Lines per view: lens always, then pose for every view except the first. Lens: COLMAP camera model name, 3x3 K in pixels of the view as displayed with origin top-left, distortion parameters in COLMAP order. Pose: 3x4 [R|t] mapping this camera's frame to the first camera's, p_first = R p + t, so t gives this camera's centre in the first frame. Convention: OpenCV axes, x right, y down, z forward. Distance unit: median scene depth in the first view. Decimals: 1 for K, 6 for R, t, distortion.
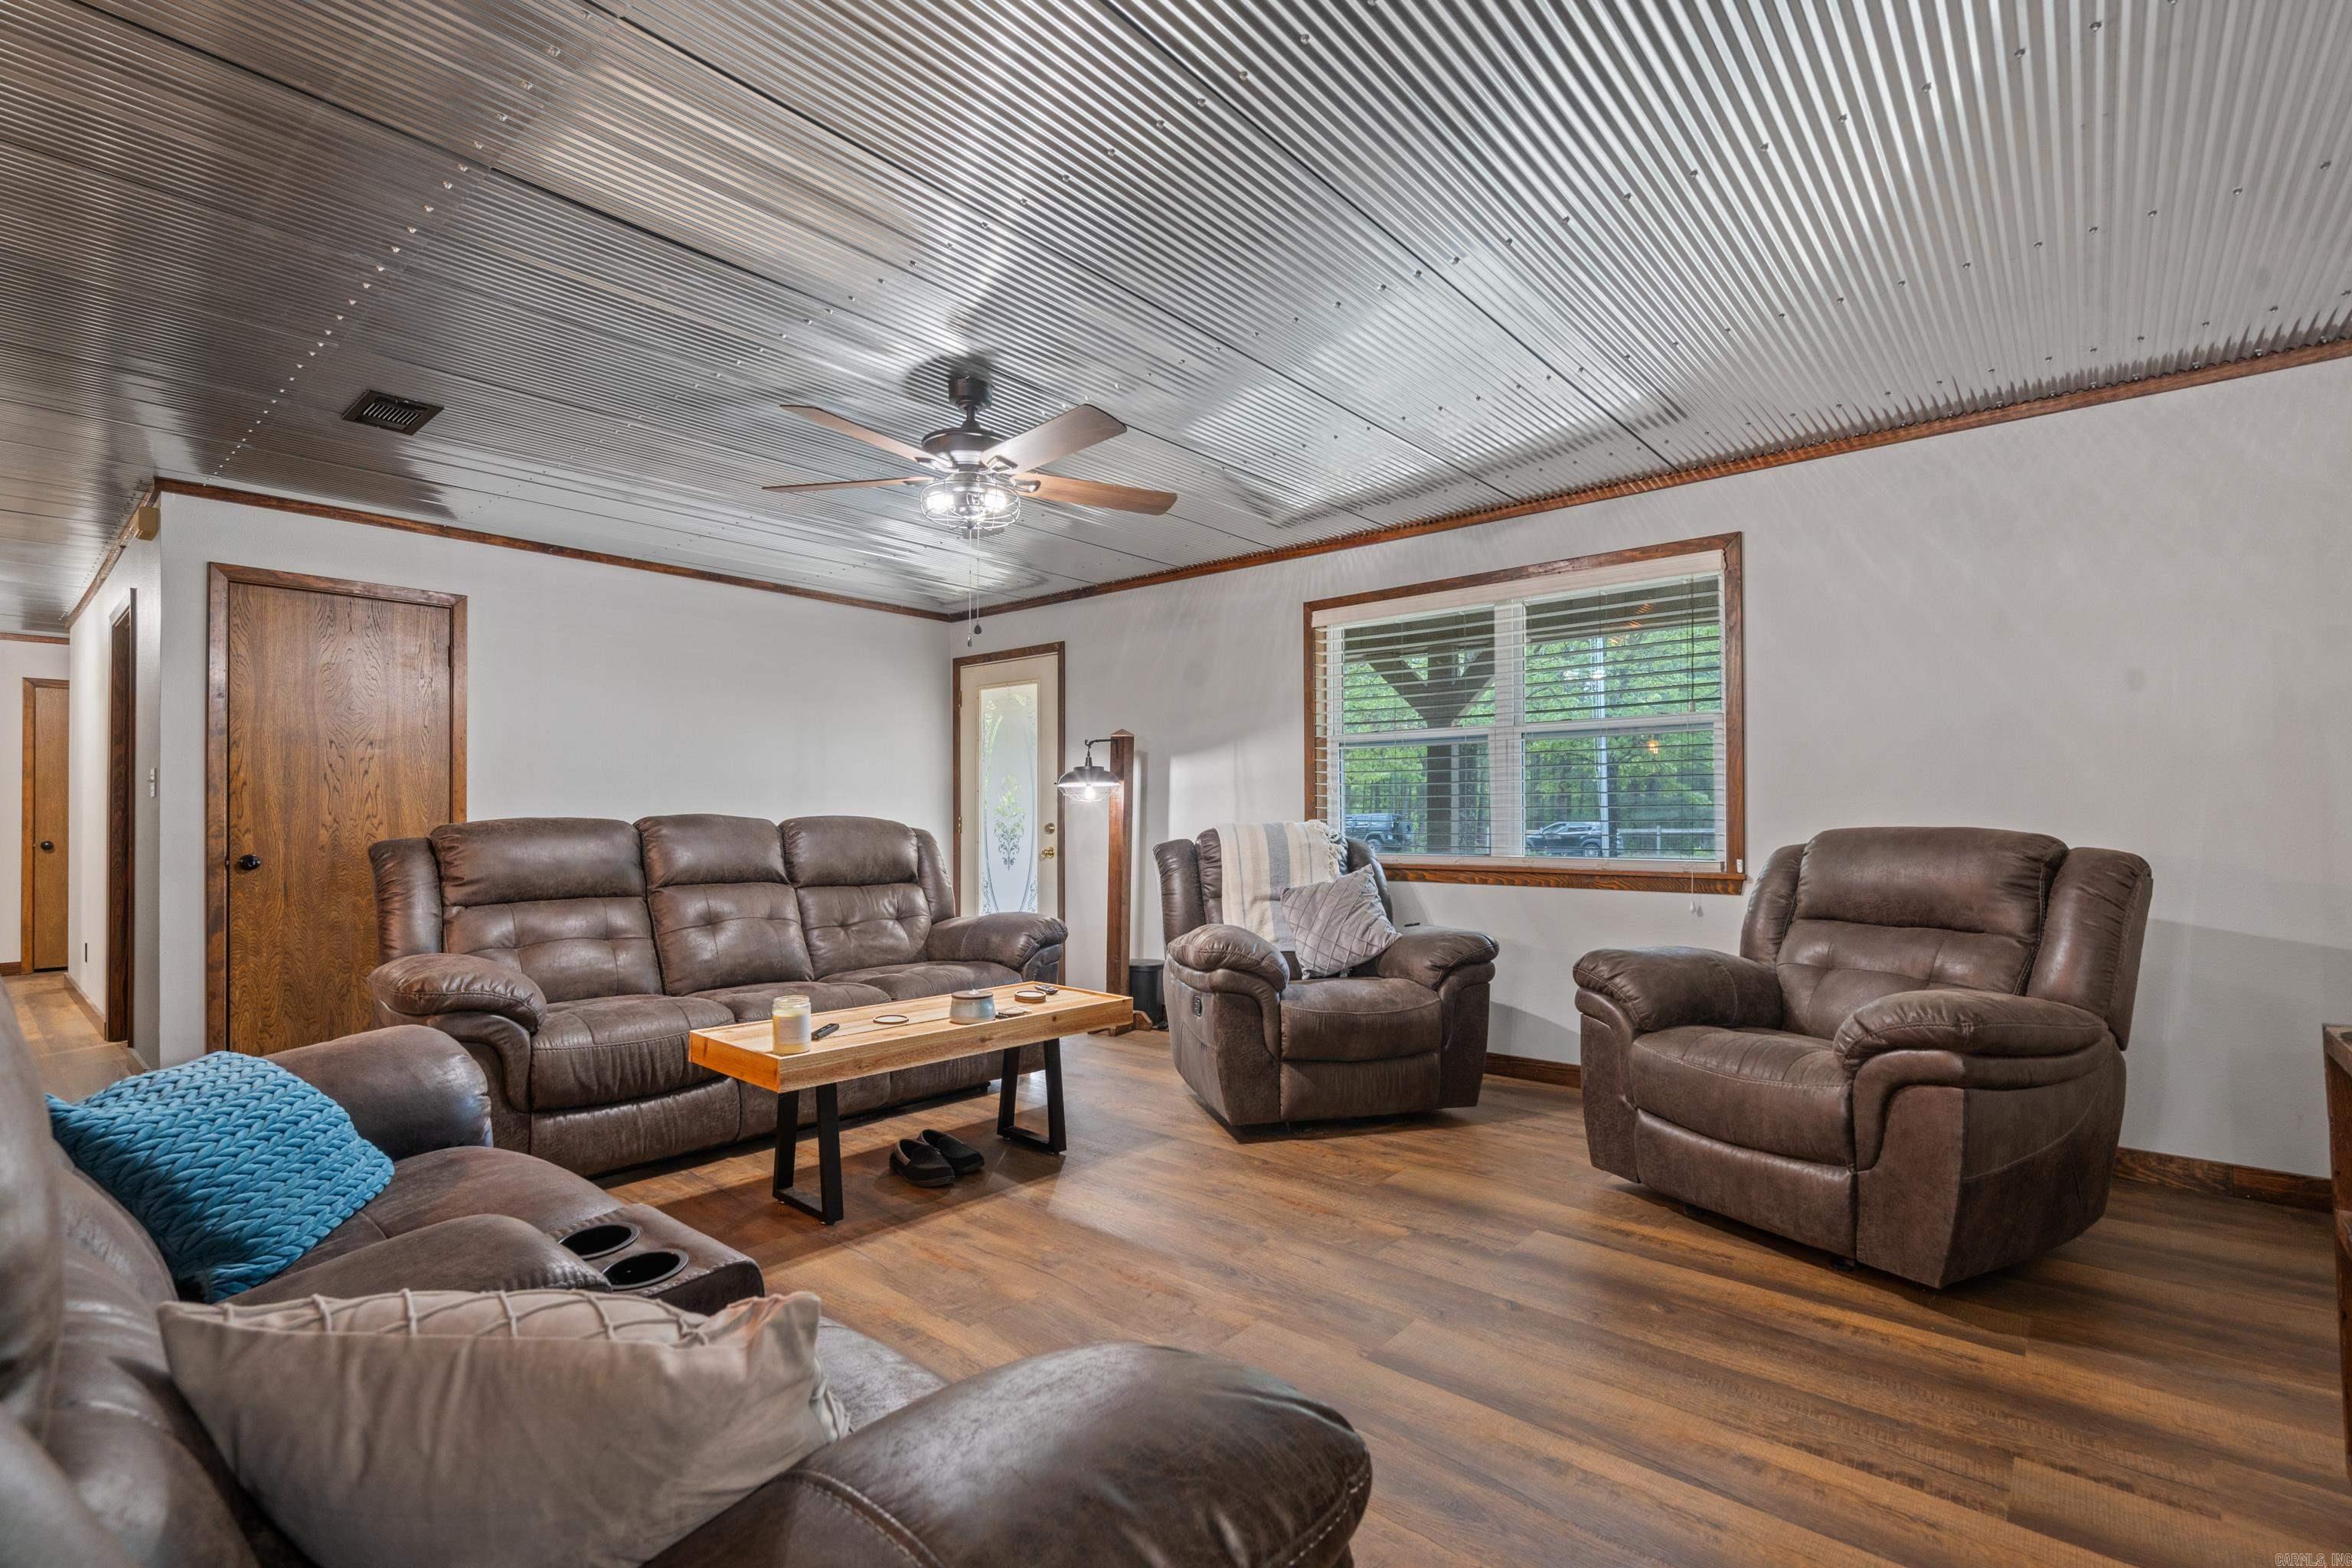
lens RADIAL K [[1081.8, 0, 1162.2], [0, 1081.8, 794.4], [0, 0, 1]] dist [-0.002909, -0.000063]
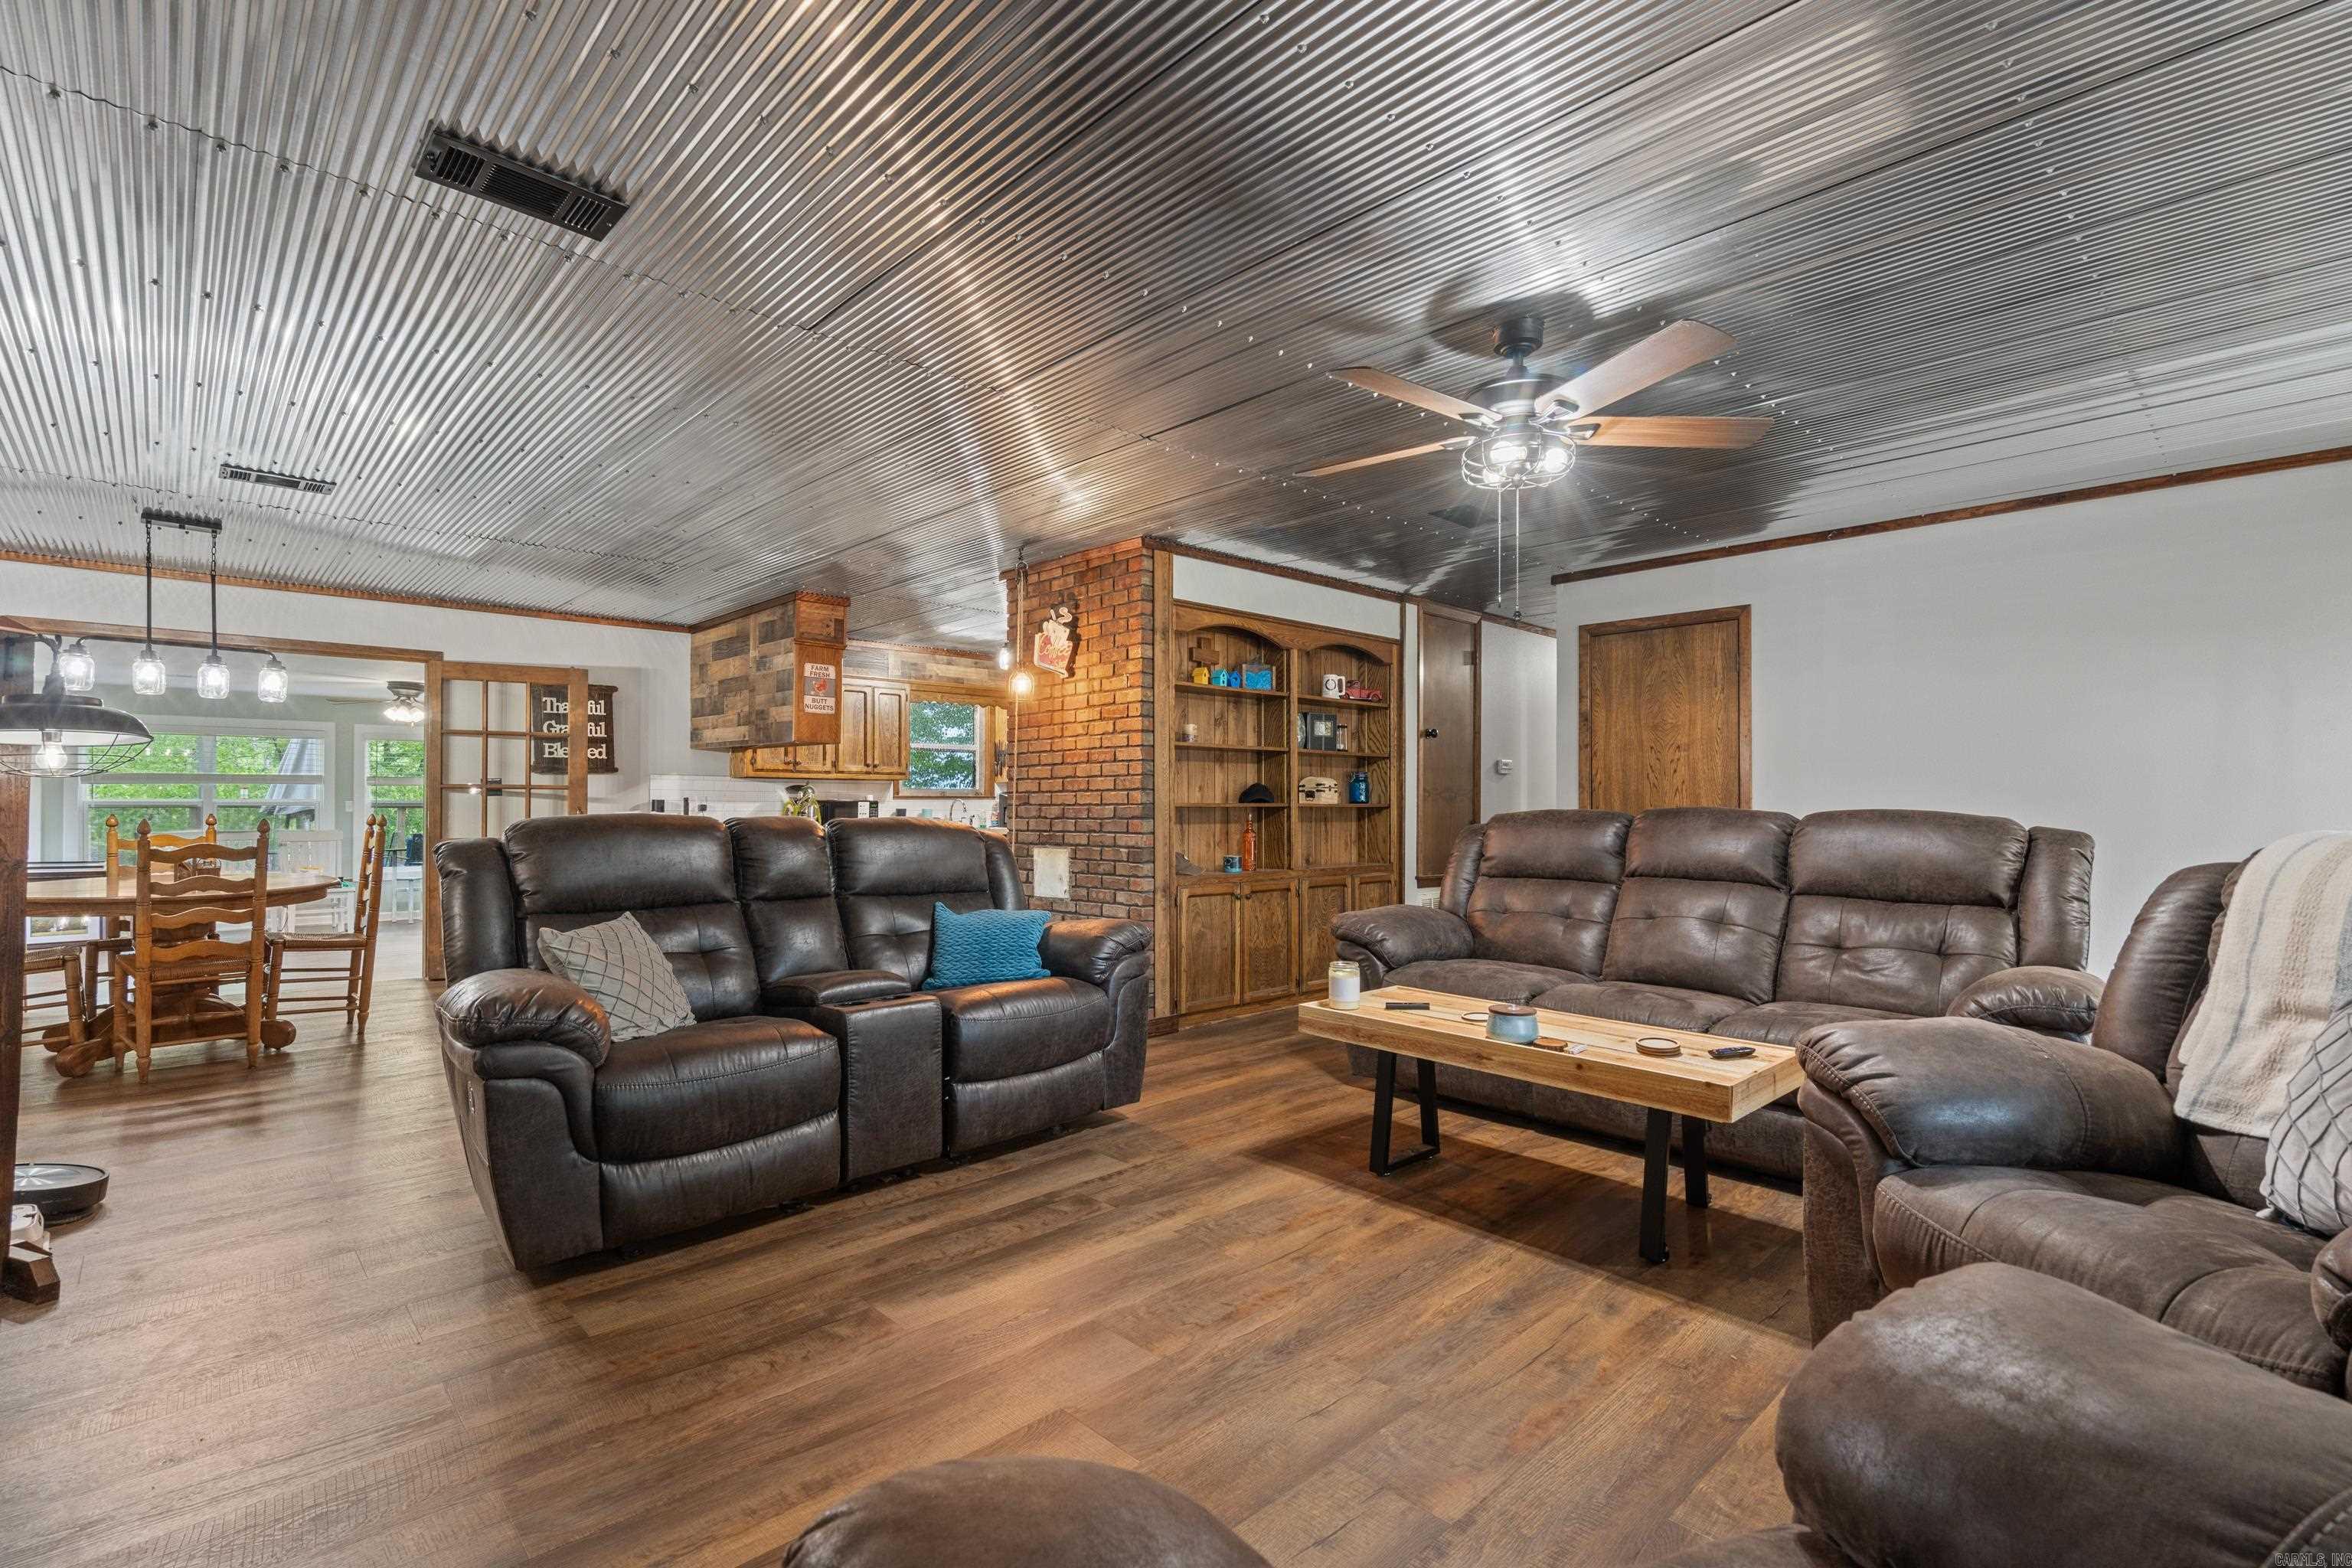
lens RADIAL K [[1081.8, 0, 1175.0], [0, 1081.8, 796.8], [0, 0, 1]] dist [-0.002909, -0.000063]
pose [[-0.106209, -0.007067, -0.994319, 0.729729], [0.016566, 0.999823, -0.008876, 0.012218], [0.994206, -0.017415, -0.106073, 0.807901]]
